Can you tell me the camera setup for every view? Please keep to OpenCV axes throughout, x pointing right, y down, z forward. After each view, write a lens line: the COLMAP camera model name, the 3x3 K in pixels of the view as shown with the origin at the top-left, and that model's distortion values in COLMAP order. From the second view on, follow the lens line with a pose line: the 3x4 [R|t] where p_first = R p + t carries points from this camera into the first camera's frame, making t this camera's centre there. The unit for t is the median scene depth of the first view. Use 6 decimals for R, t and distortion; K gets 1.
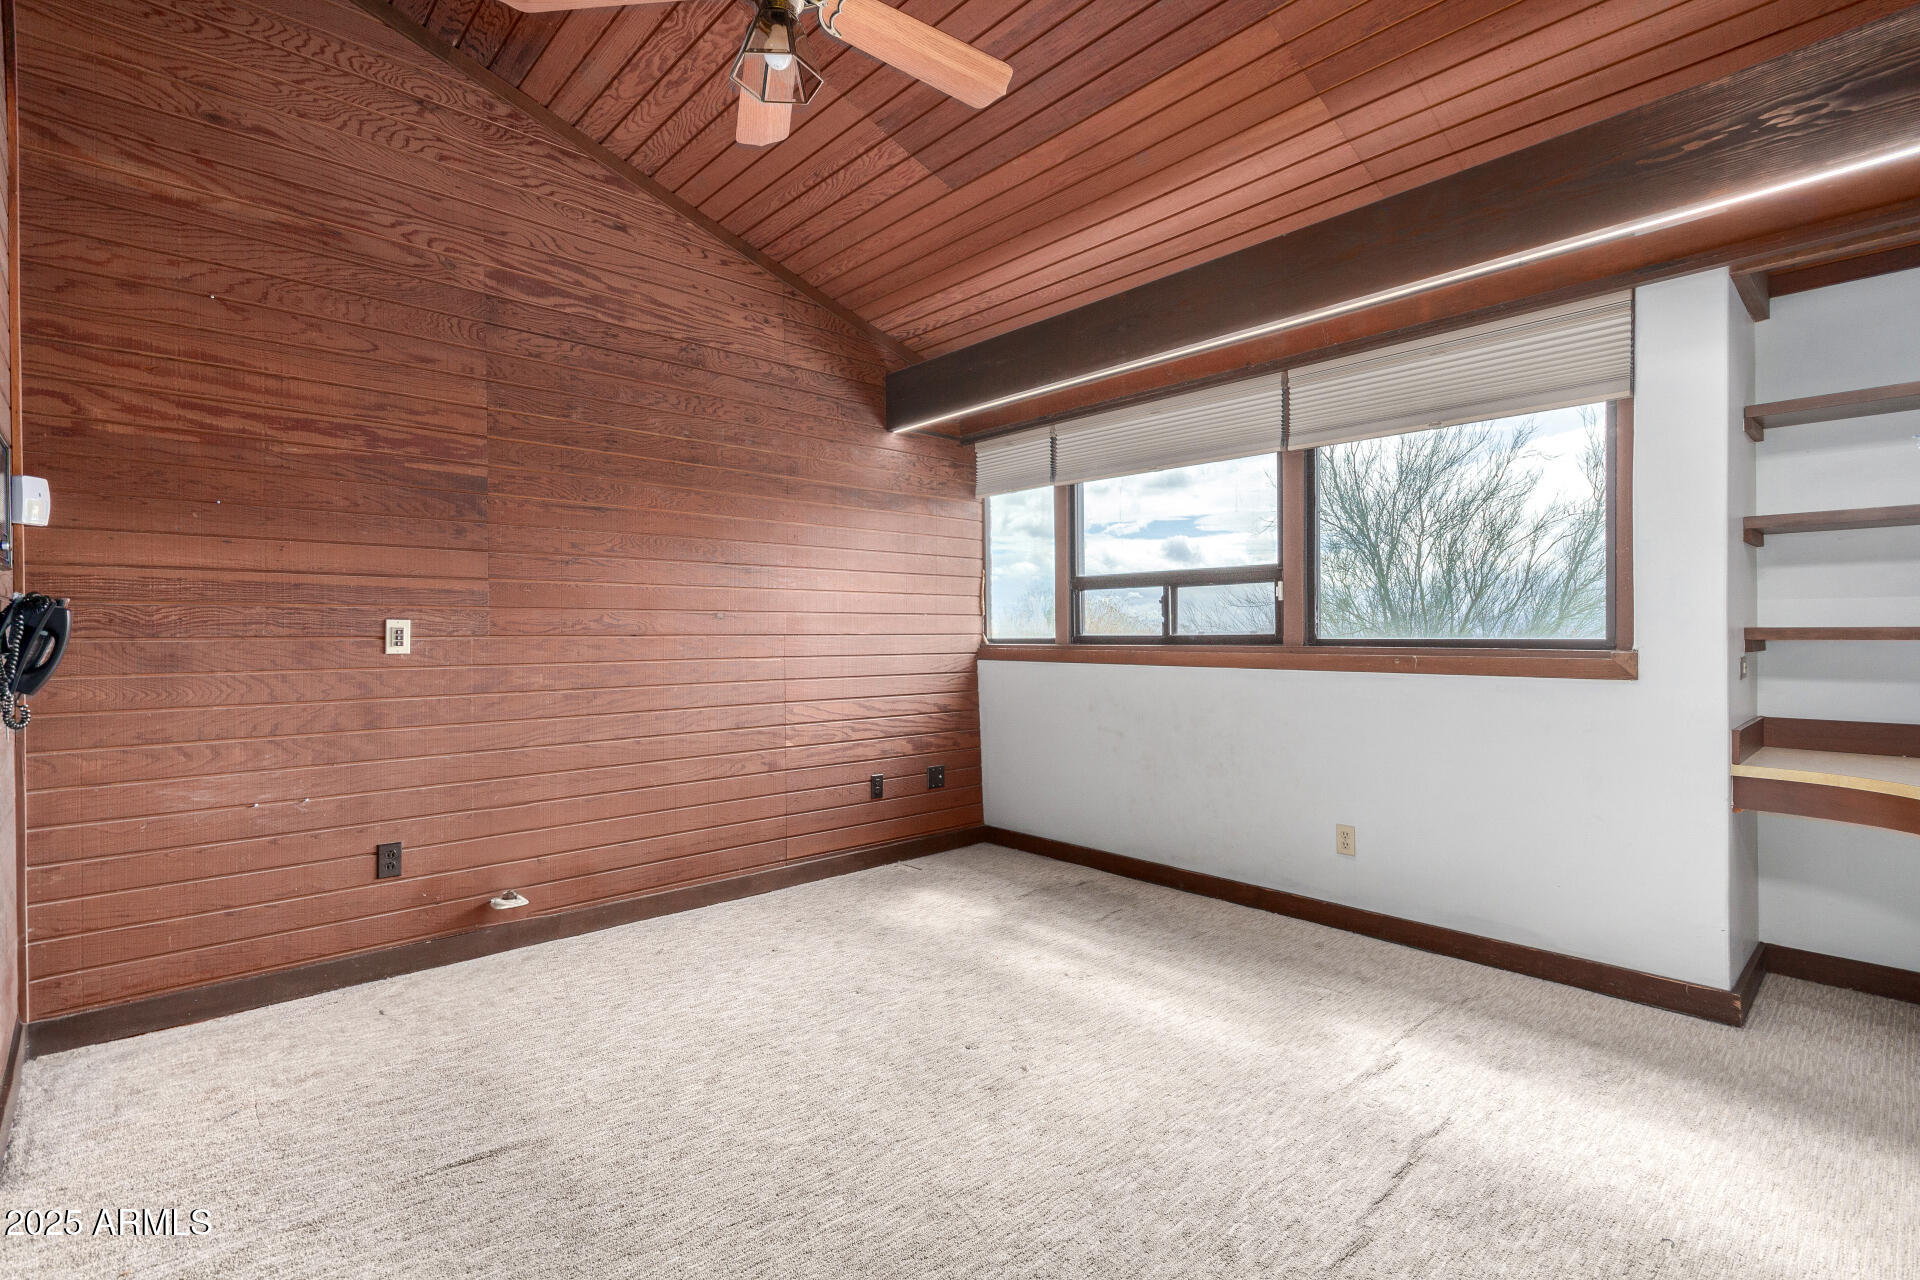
lens RADIAL K [[893.8, 0, 960.6], [0, 893.8, 630.1], [0, 0, 1]] dist [0.001326, 0.000245]
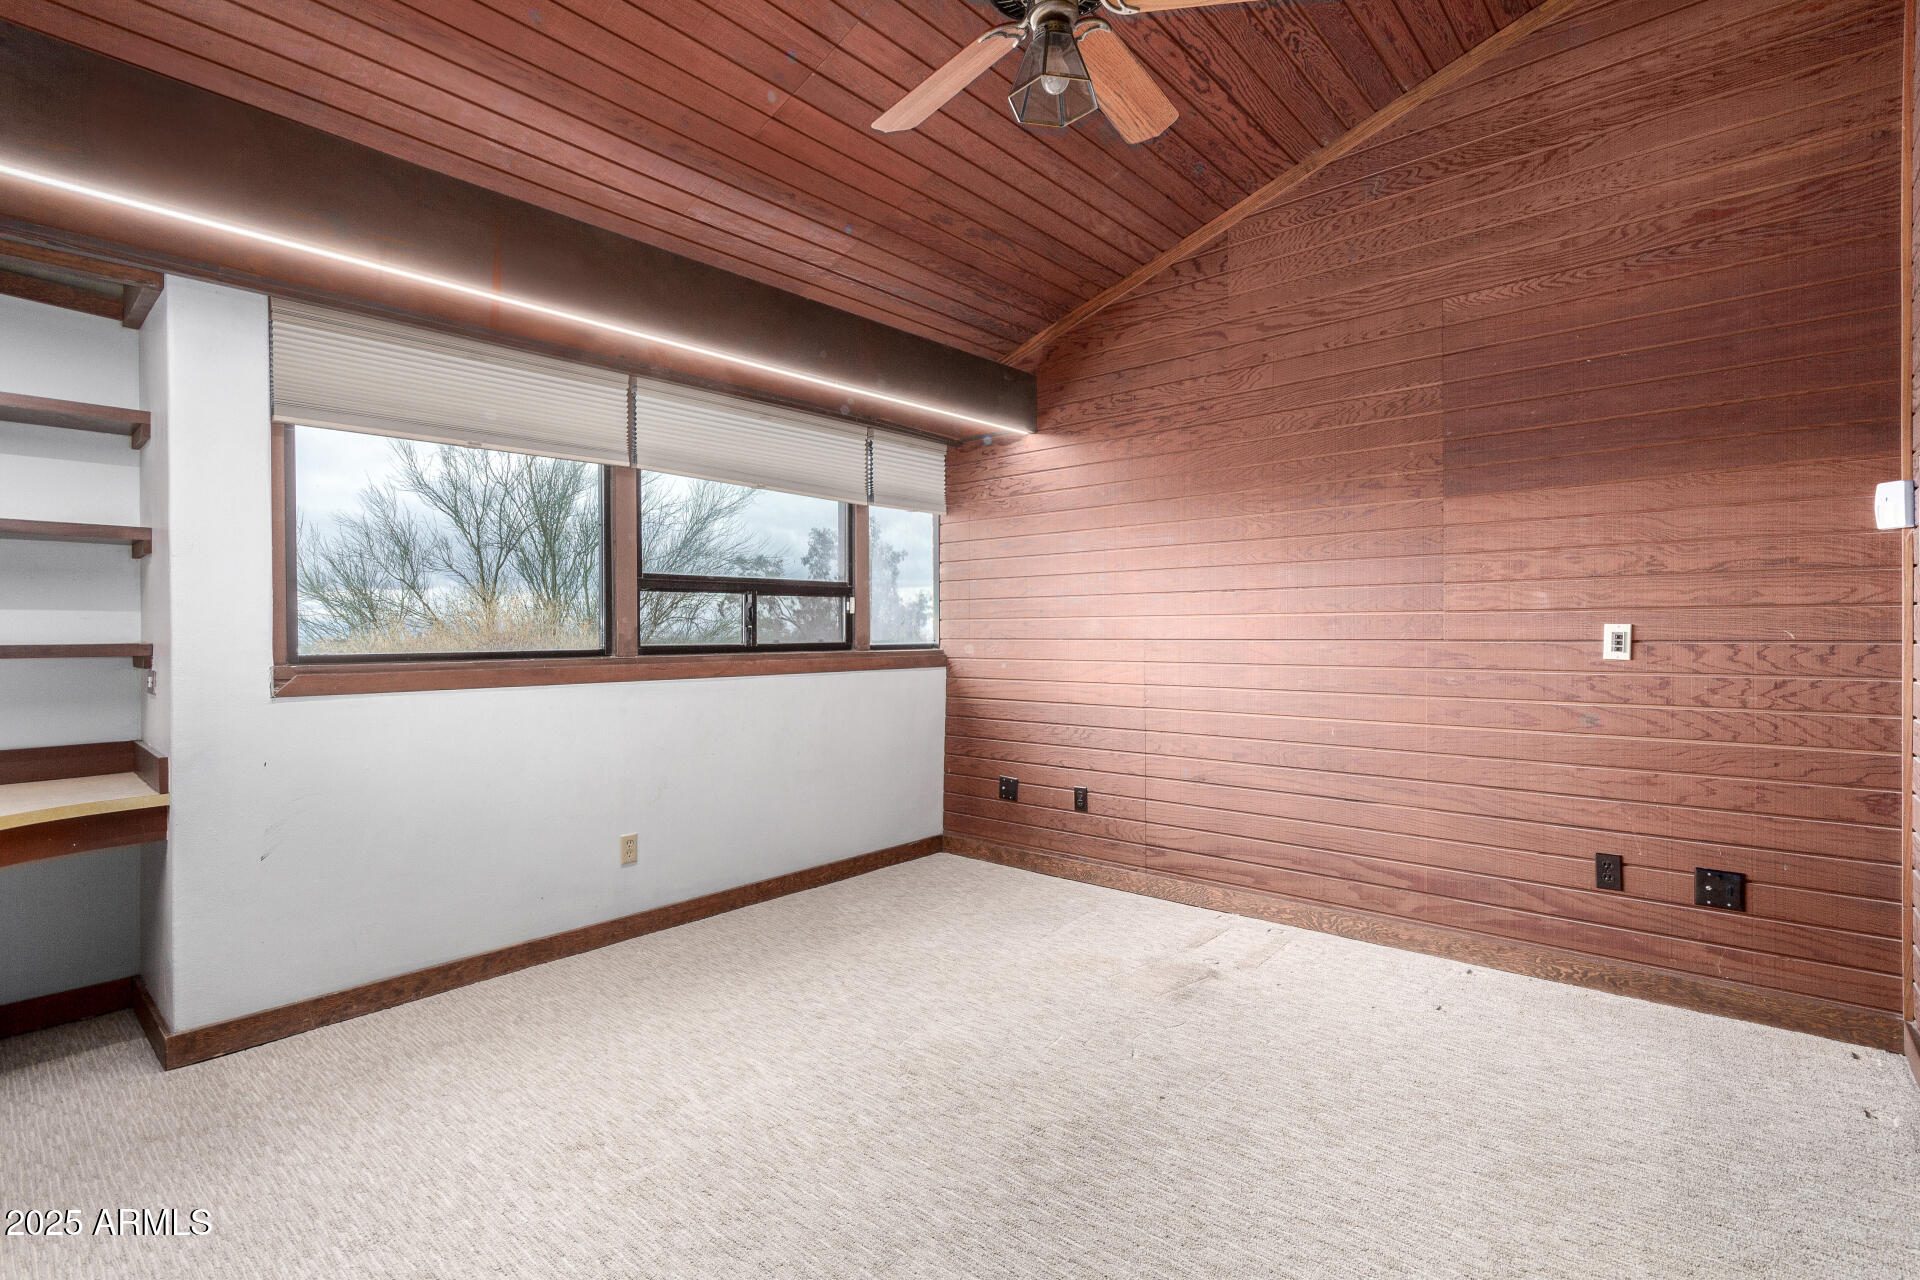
lens RADIAL K [[880.6, 0, 955.8], [0, 880.6, 634.8], [0, 0, 1]] dist [-0.045095, 0.040010]
pose [[-0.090346, -0.000031, 0.995910, -0.809322], [0.009202, 0.999957, 0.000866, -0.003836], [-0.995868, 0.009242, -0.090342, 0.945342]]
